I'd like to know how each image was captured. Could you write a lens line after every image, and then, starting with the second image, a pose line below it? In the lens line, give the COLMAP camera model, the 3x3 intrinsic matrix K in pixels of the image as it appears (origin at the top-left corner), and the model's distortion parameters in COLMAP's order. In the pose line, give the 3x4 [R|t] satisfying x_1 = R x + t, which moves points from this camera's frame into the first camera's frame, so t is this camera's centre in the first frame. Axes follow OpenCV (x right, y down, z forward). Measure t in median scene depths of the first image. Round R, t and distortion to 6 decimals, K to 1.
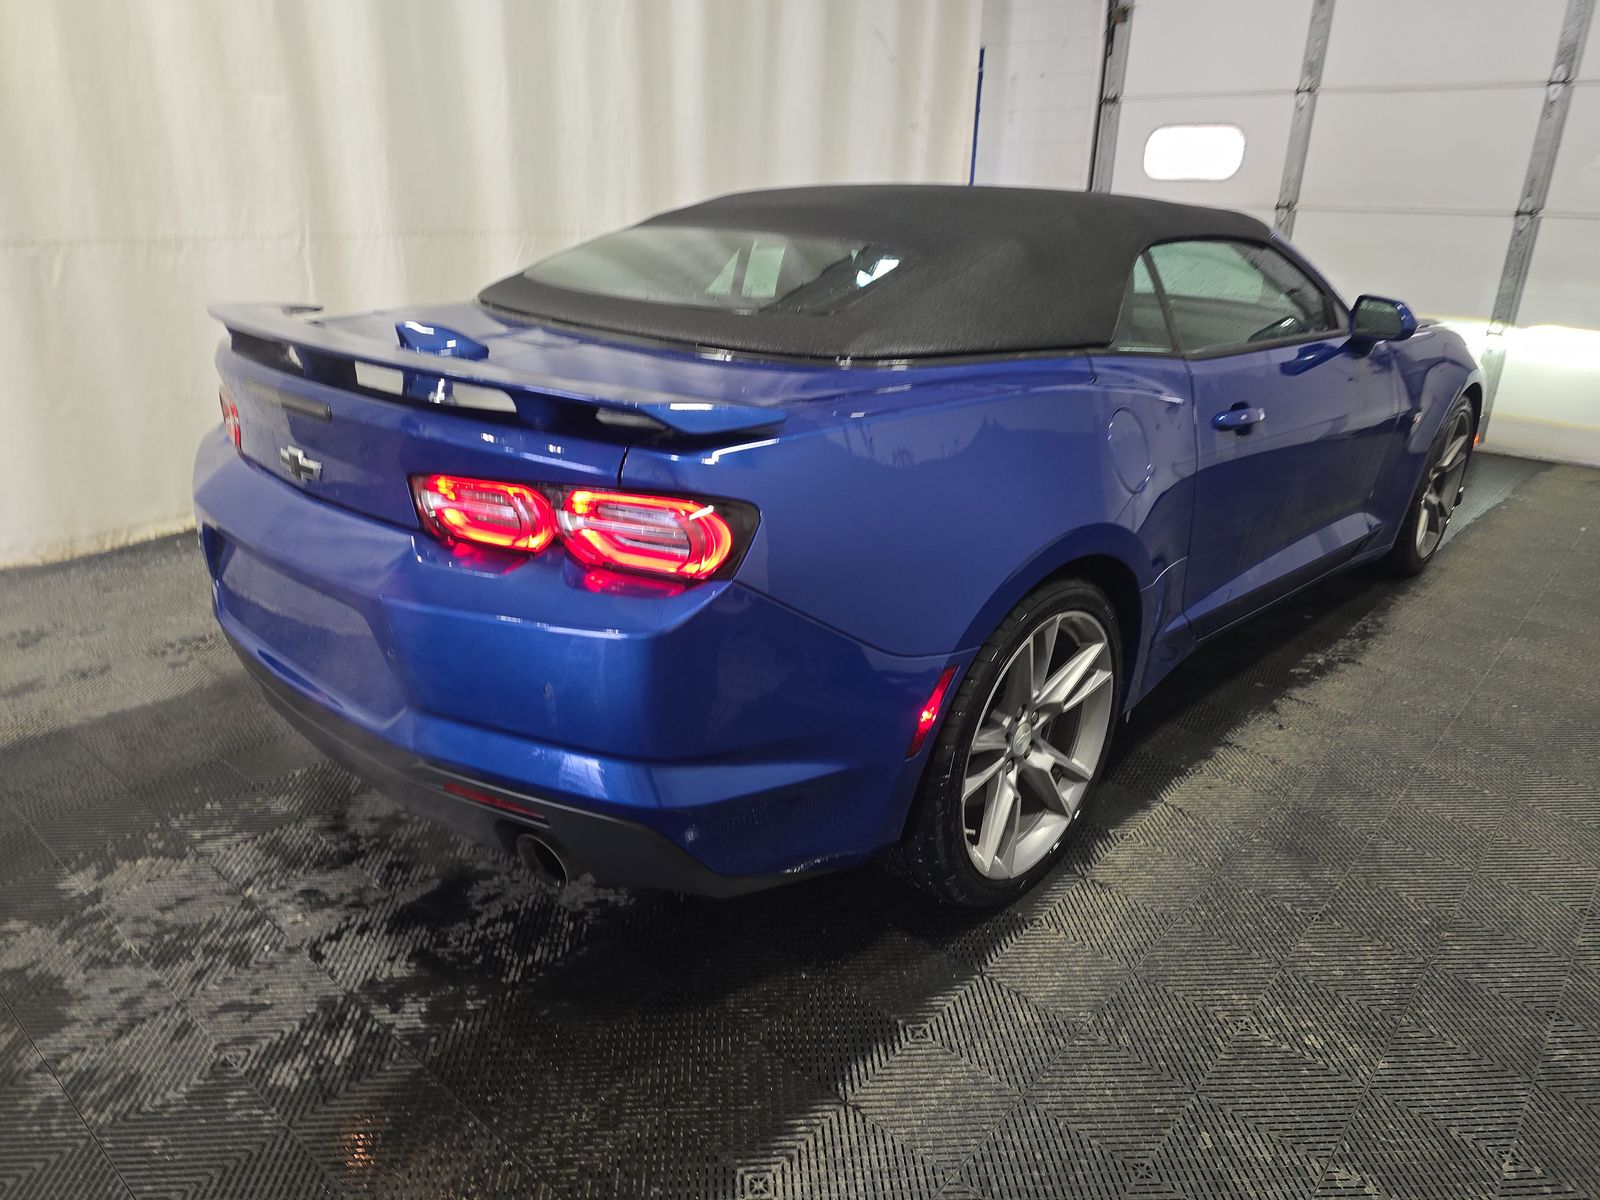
lens RADIAL K [[1064.2, 0, 800.0], [0, 1064.2, 600.0], [0, 0, 1]] dist [0.000579, 0.000467]
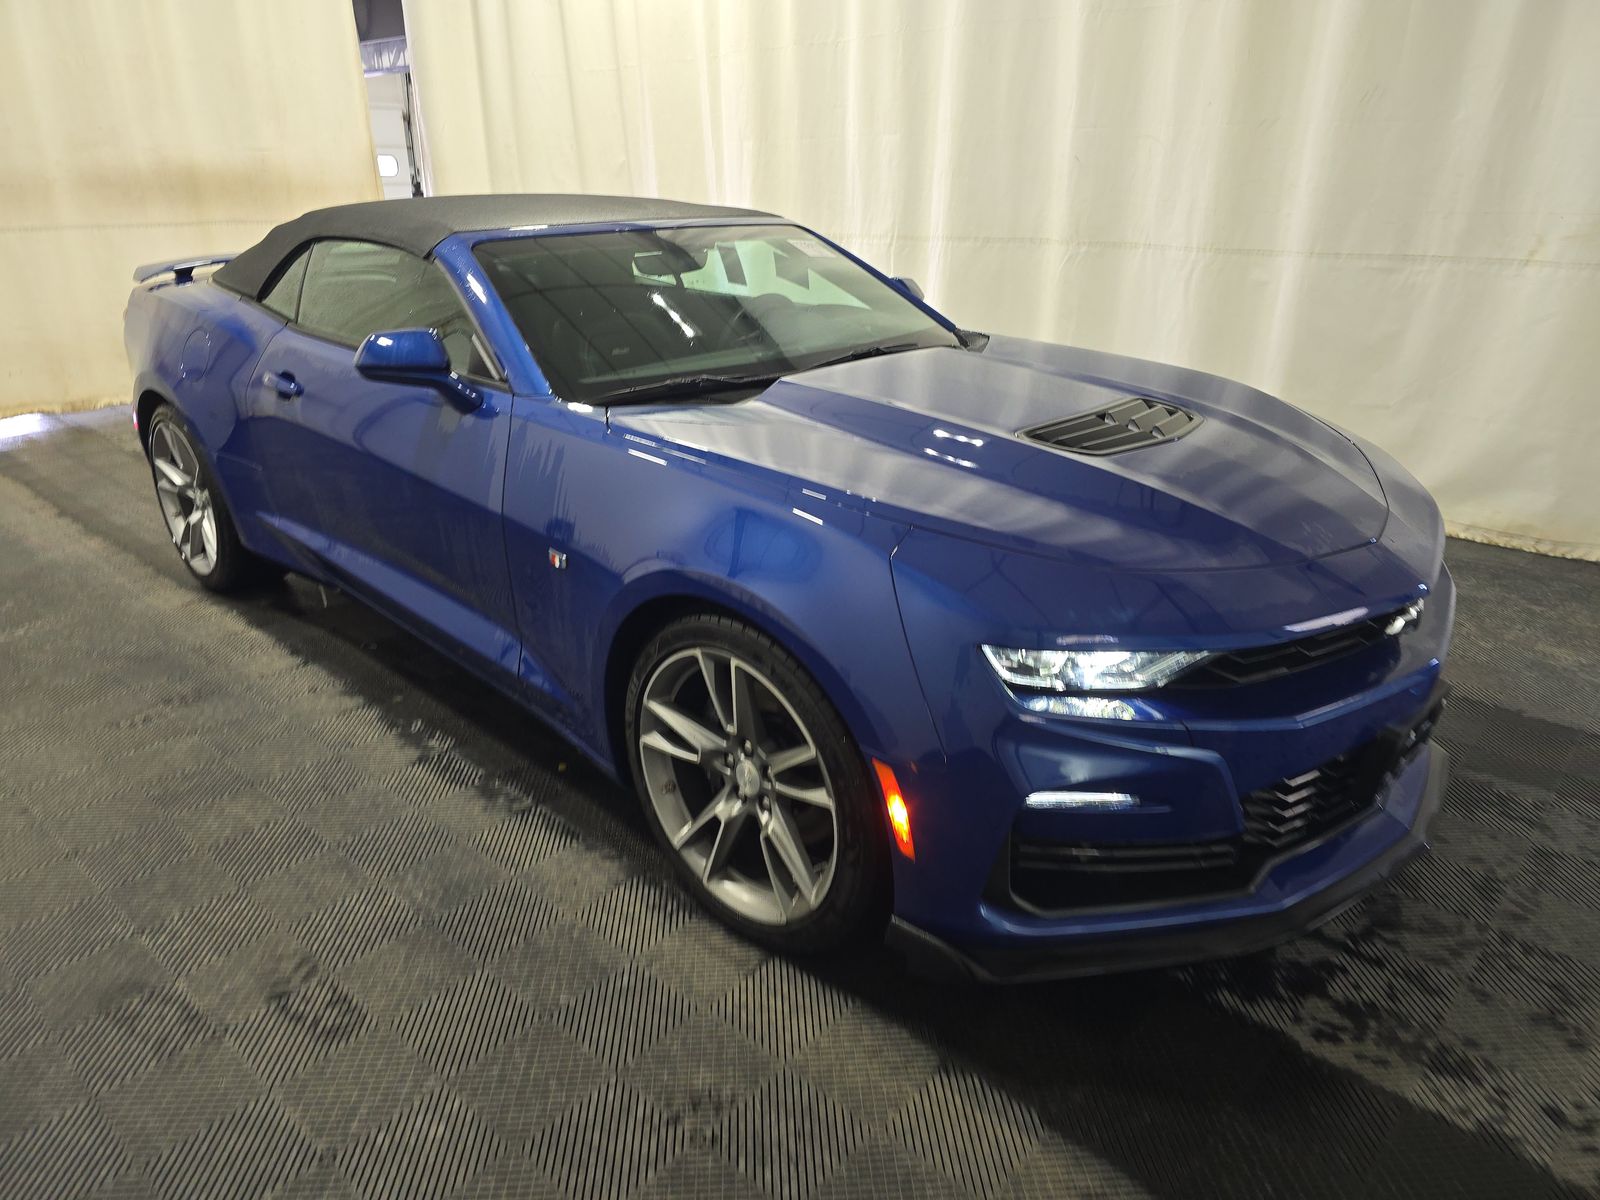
lens RADIAL K [[1064.2, 0, 800.0], [0, 1064.2, 600.0], [0, 0, 1]] dist [0.000579, 0.000467]
pose [[-0.003581, 0.351011, -0.936364, 2.001310], [-0.344754, 0.878530, 0.330649, -0.700563], [0.938686, 0.324000, 0.117867, 1.791898]]
